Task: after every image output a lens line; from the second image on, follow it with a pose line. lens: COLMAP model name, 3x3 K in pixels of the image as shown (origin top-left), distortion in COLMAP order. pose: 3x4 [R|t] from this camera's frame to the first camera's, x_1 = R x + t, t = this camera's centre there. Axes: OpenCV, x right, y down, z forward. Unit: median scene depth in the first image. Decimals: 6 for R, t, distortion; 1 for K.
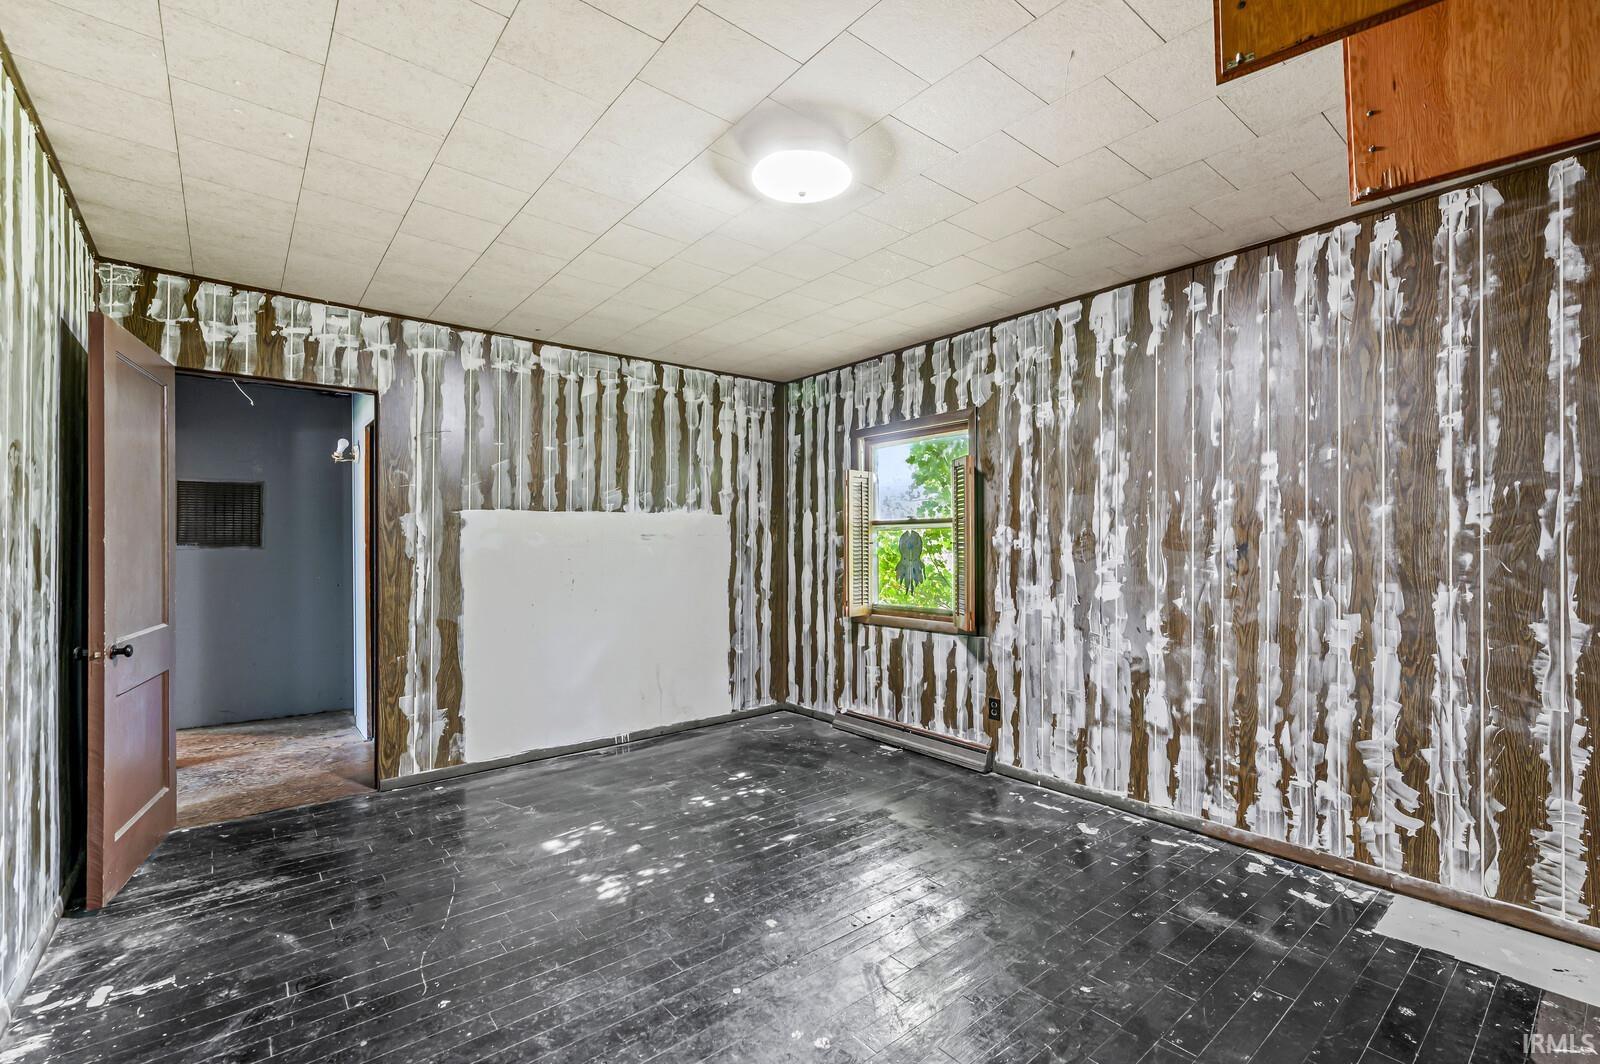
lens RADIAL K [[691.4, 0, 801.5], [0, 691.4, 537.2], [0, 0, 1]] dist [-0.002611, -0.000738]
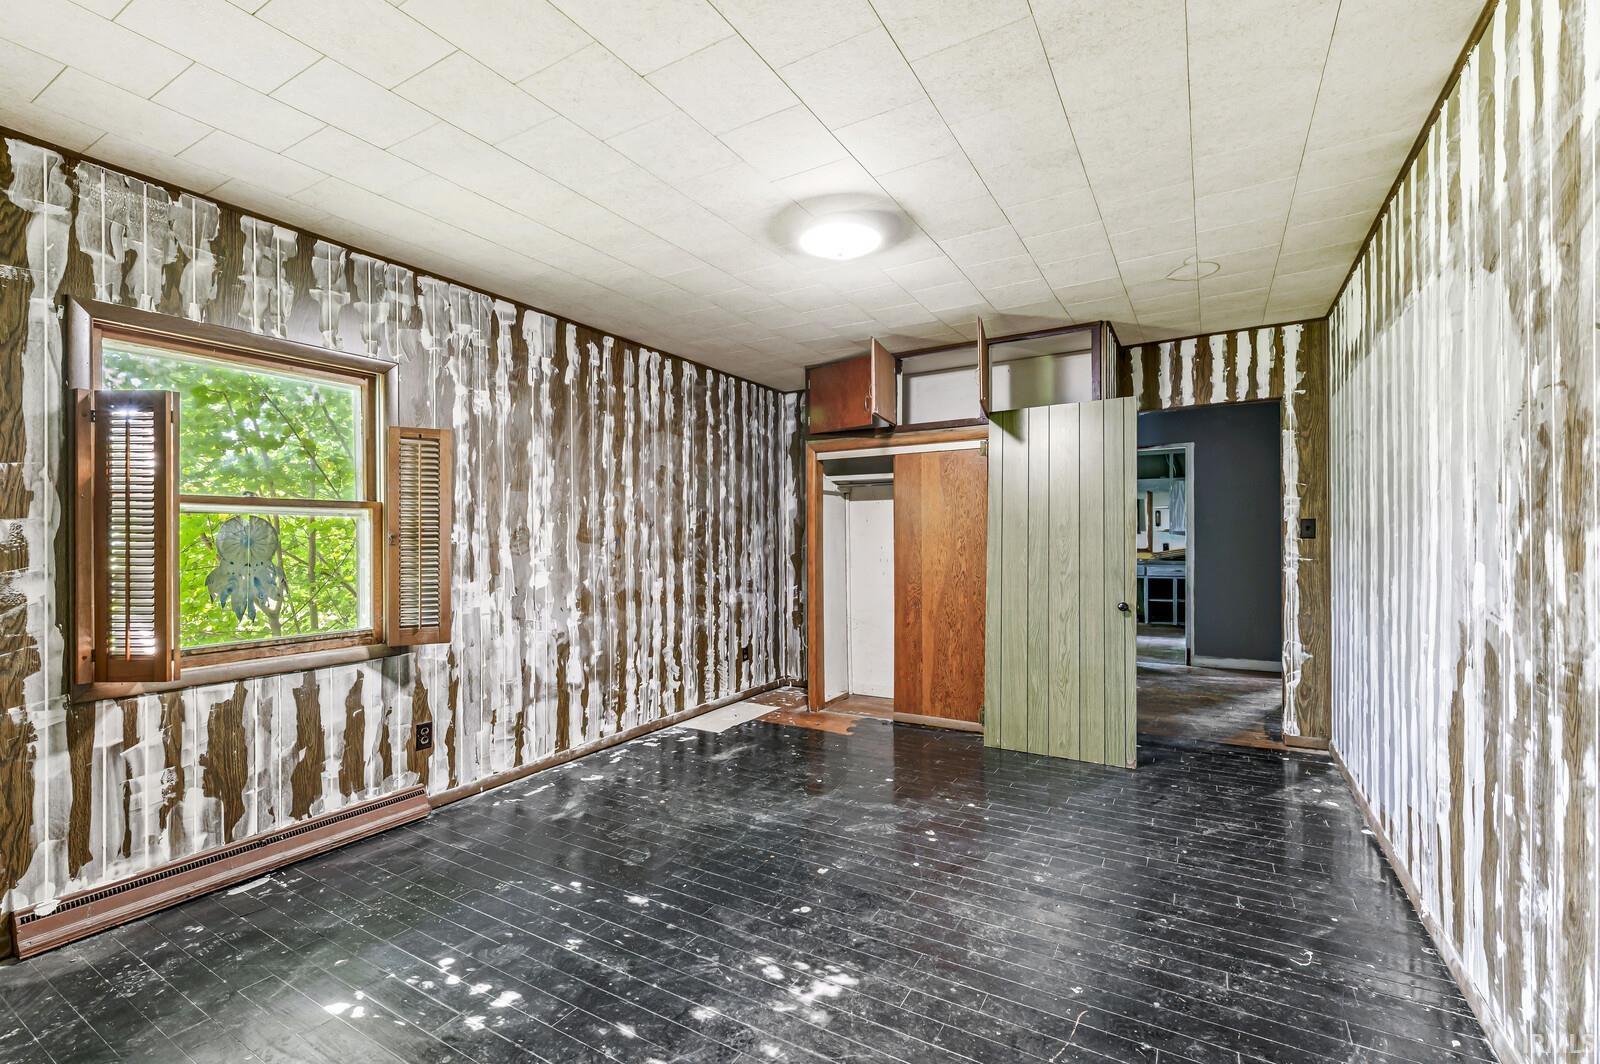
lens RADIAL K [[691.4, 0, 804.1], [0, 691.4, 538.1], [0, 0, 1]] dist [-0.002611, -0.000738]
pose [[-0.348297, 0.003971, 0.937376, -0.749814], [-0.004674, 0.999971, -0.005973, 0.014526], [-0.937373, -0.006461, -0.348268, 0.977470]]
